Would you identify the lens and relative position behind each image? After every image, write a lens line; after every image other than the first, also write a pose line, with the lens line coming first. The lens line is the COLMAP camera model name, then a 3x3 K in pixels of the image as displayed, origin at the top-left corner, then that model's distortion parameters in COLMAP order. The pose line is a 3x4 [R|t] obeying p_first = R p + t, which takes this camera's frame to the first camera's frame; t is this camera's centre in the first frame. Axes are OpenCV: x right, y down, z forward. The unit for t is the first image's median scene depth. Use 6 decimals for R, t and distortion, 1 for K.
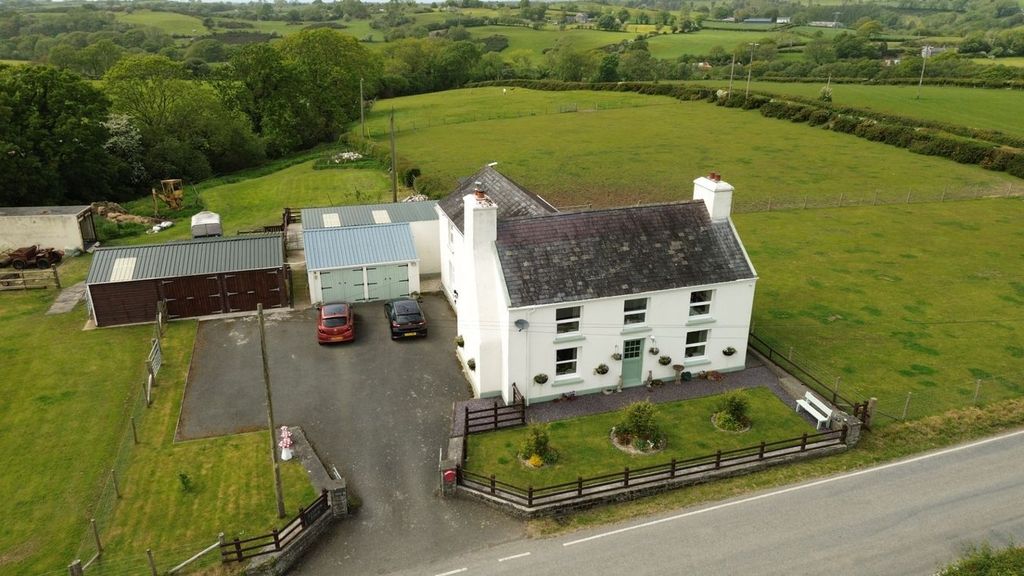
lens RADIAL K [[732.3, 0, 515.1], [0, 732.3, 289.3], [0, 0, 1]] dist [0.030153, 0.003812]
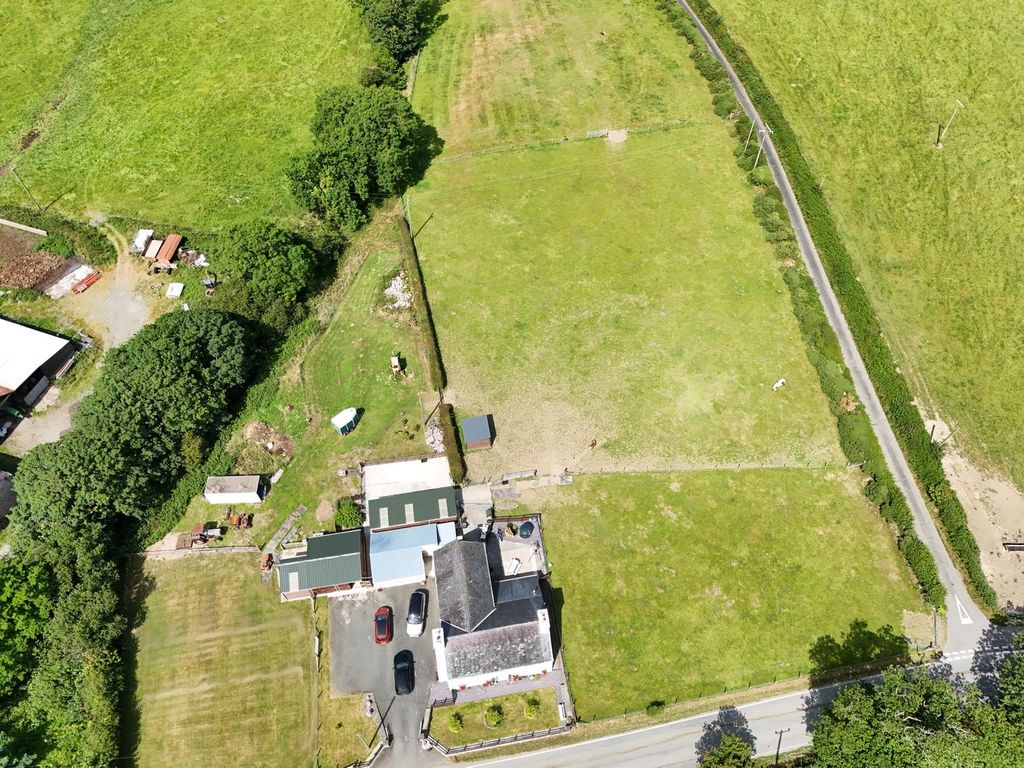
lens RADIAL K [[766.5, 0, 512.1], [0, 766.5, 383.8], [0, 0, 1]] dist [0.051321, -0.036433]
pose [[0.990292, 0.106163, -0.089733, 0.331542], [-0.036650, 0.822101, 0.568160, -2.250215], [0.134087, -0.559355, 0.818011, -0.600790]]
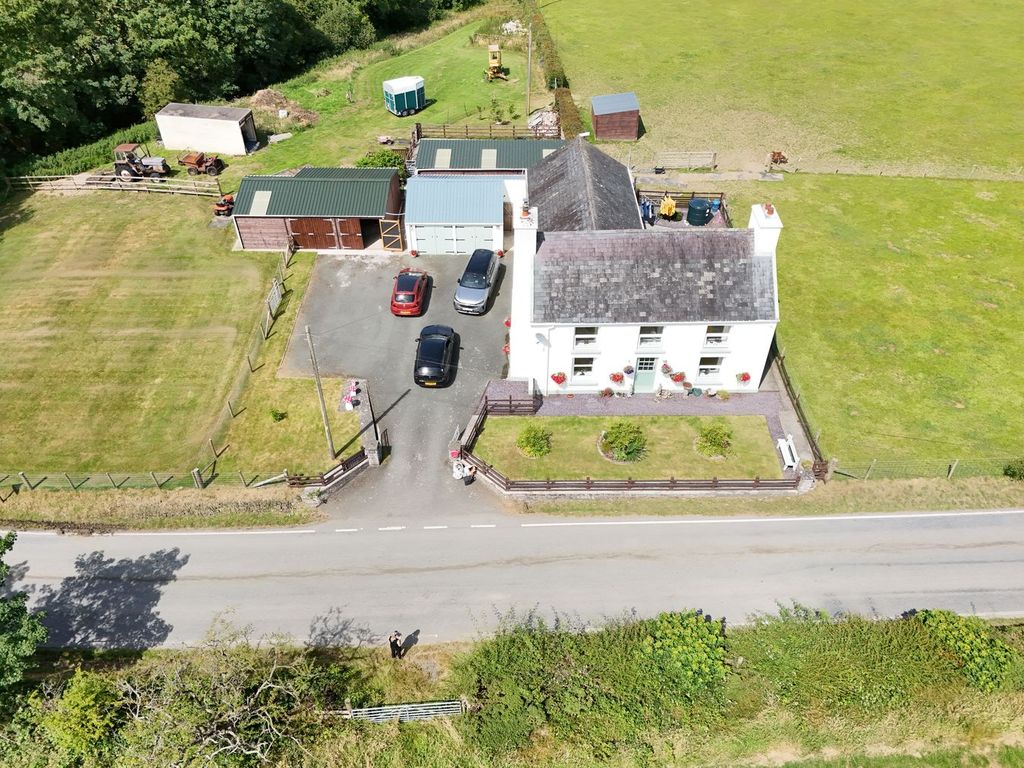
lens RADIAL K [[766.5, 0, 509.0], [0, 766.5, 383.7], [0, 0, 1]] dist [0.051321, -0.036433]
pose [[0.953639, 0.194302, -0.229823, 0.236875], [-0.102626, 0.927836, 0.358591, -0.292094], [0.282913, -0.318381, 0.904762, -0.136533]]
